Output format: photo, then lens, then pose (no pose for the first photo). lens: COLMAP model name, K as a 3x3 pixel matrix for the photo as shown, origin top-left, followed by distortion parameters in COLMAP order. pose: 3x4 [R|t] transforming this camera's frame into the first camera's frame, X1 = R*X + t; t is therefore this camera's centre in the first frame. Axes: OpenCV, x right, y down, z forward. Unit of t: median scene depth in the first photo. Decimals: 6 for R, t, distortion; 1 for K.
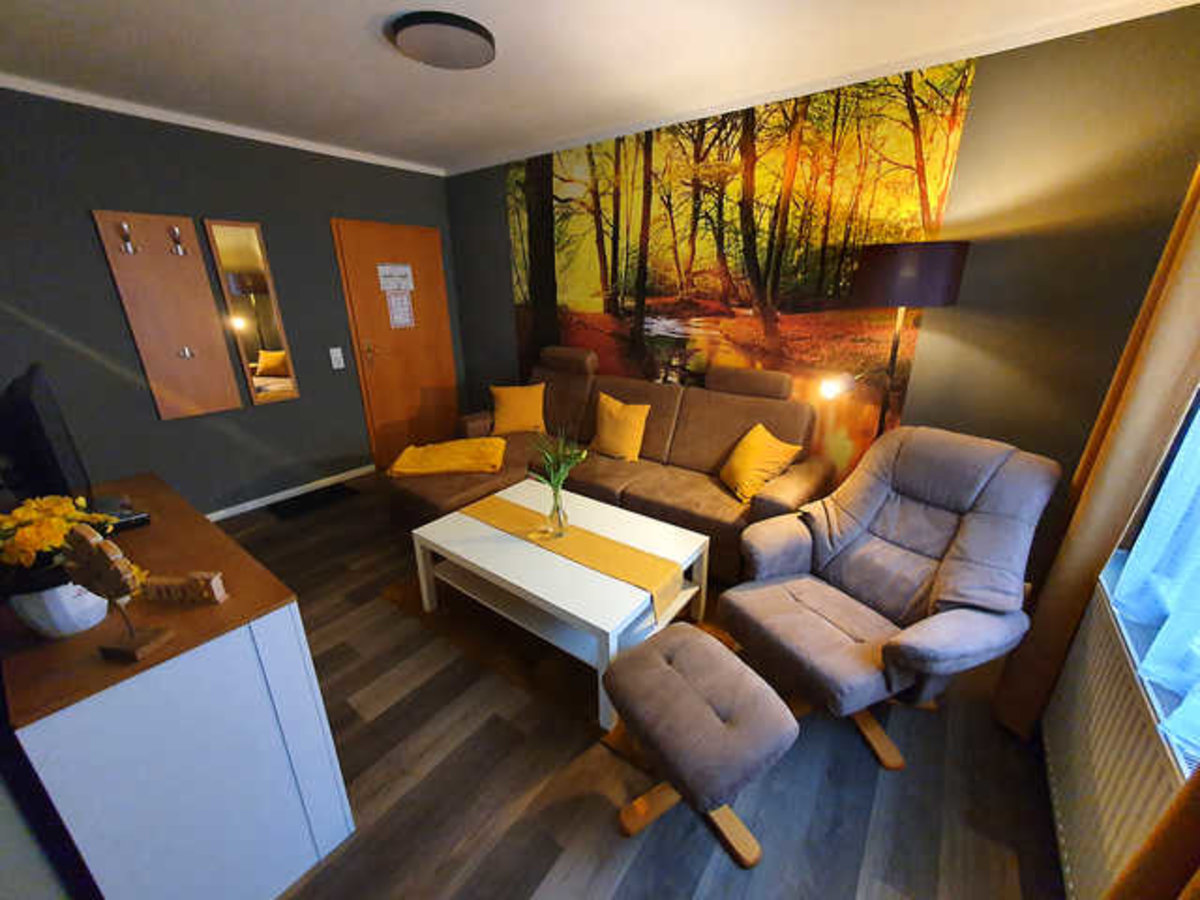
lens RADIAL K [[474.6, 0, 607.9], [0, 474.6, 457.7], [0, 0, 1]] dist [0.003783, 0.000775]
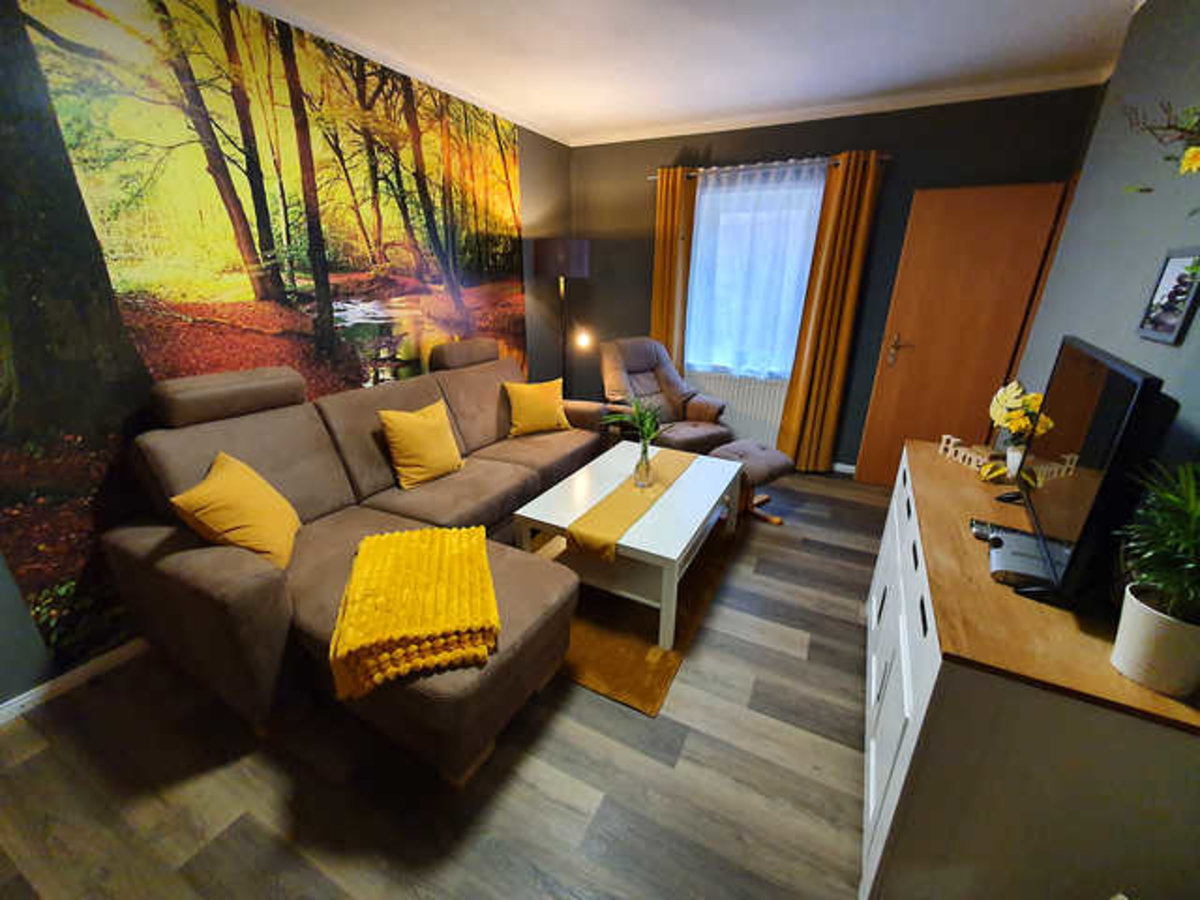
lens RADIAL K [[474.6, 0, 604.4], [0, 474.6, 461.5], [0, 0, 1]] dist [0.003783, 0.000775]
pose [[-0.162486, -0.357849, 0.919534, -0.823239], [0.331507, 0.857949, 0.392461, -0.263336], [-0.929355, 0.368601, -0.020776, 0.808270]]
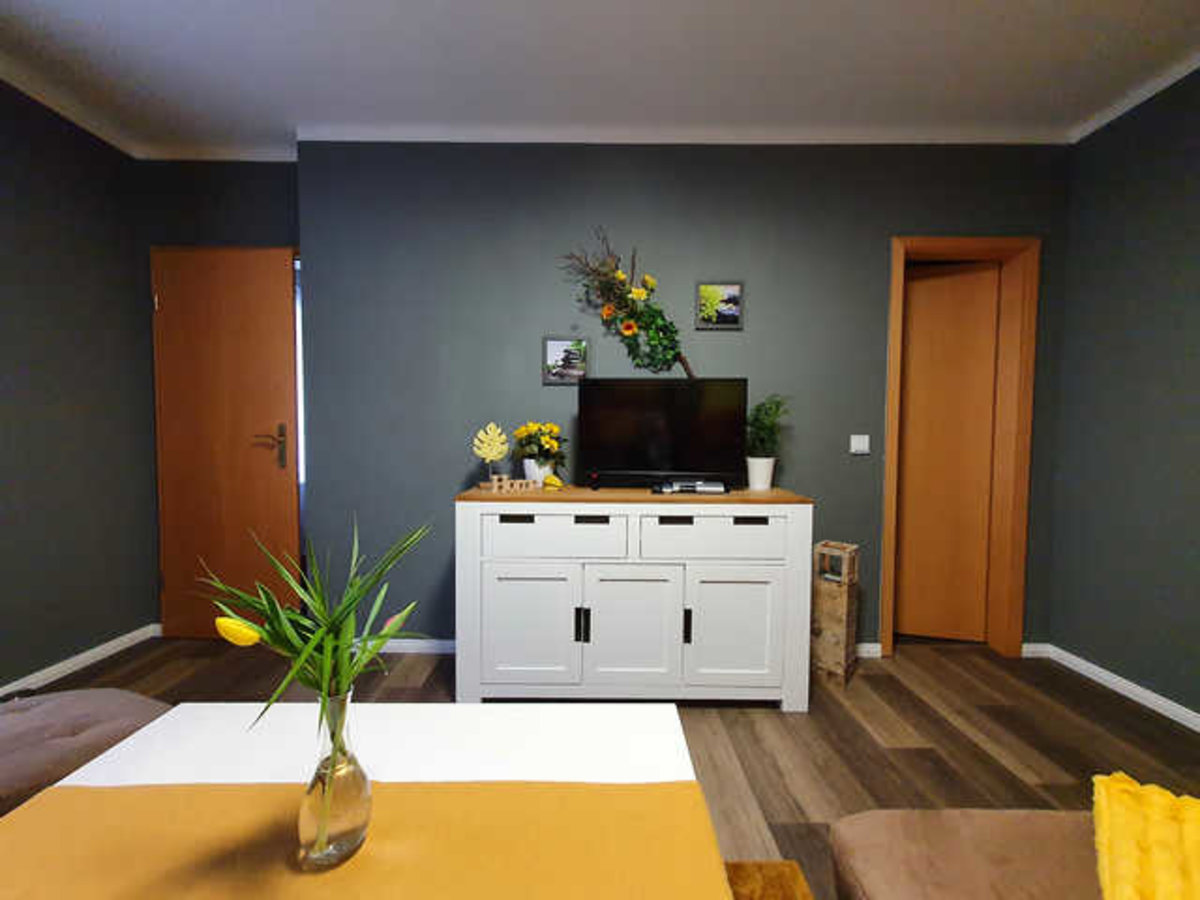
lens RADIAL K [[474.6, 0, 603.5], [0, 474.6, 447.2], [0, 0, 1]] dist [0.003783, 0.000775]
pose [[-0.797839, 0.028413, -0.602200, -0.049652], [-0.206155, 0.925813, 0.316812, -0.182763], [0.566527, 0.376912, -0.732793, 0.927455]]
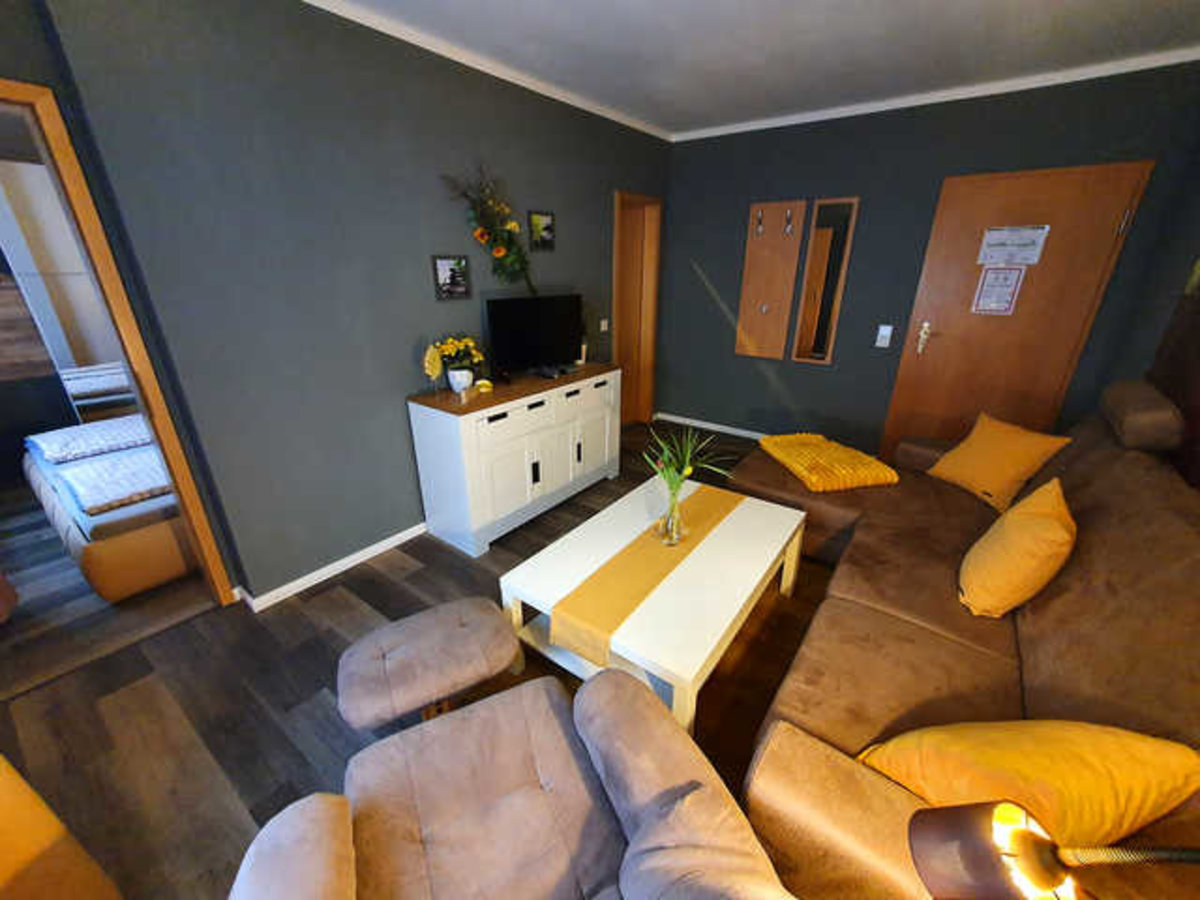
lens RADIAL K [[474.6, 0, 600.0], [0, 474.6, 458.1], [0, 0, 1]] dist [0.003783, 0.000775]
pose [[0.010707, 0.394517, -0.918826, 0.479280], [-0.347855, 0.862956, 0.366474, -0.187979], [0.937487, 0.315695, 0.146474, 0.514340]]
